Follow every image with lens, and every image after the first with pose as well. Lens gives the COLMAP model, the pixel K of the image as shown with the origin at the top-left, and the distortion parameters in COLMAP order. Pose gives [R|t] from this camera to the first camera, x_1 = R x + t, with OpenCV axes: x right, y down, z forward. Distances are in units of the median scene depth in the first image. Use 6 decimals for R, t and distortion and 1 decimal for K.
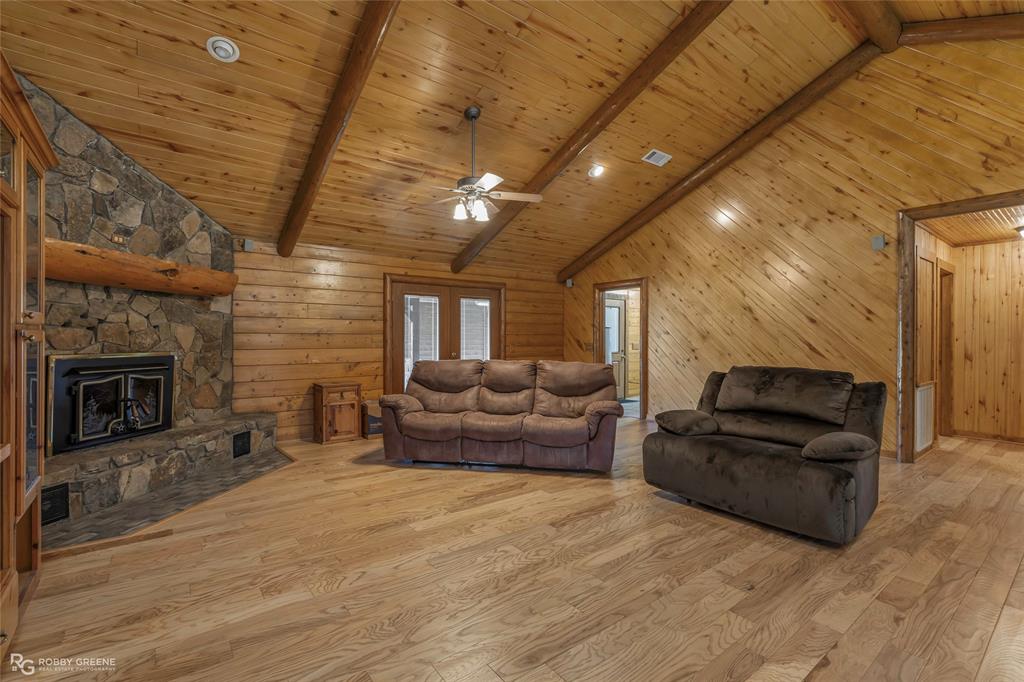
lens RADIAL K [[463.6, 0, 511.3], [0, 463.6, 331.4], [0, 0, 1]] dist [-0.003458, 0.000085]
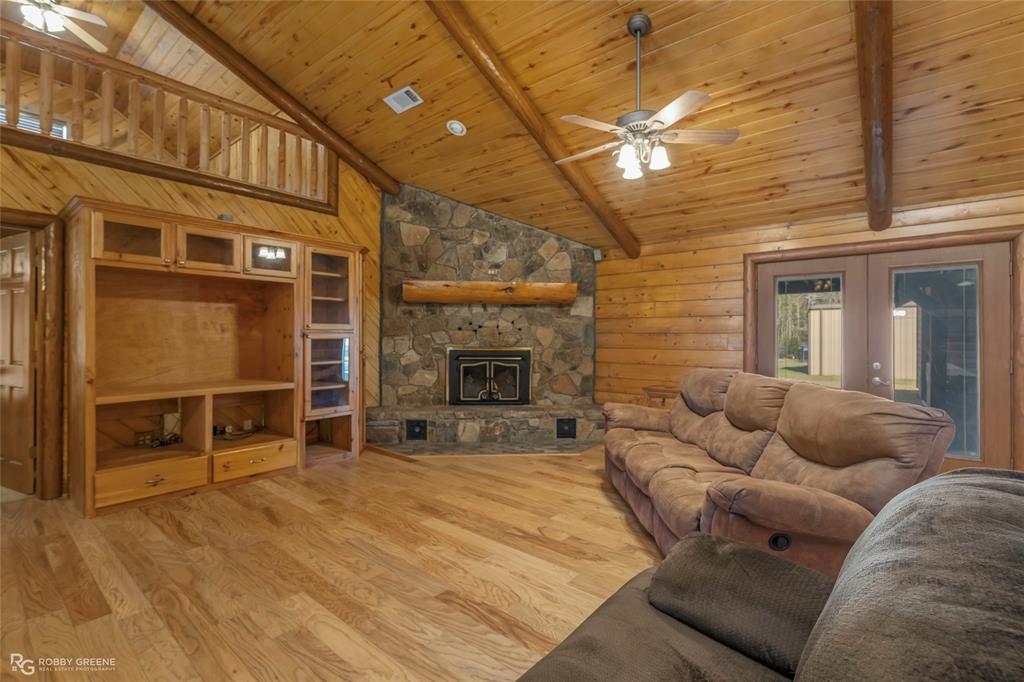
lens RADIAL K [[463.6, 0, 511.3], [0, 463.6, 331.4], [0, 0, 1]] dist [-0.003458, 0.000085]
pose [[0.216327, -0.010075, -0.976269, 0.628832], [0.010366, 0.999914, -0.008022, 0.007825], [0.976266, -0.008384, 0.216413, 0.716189]]
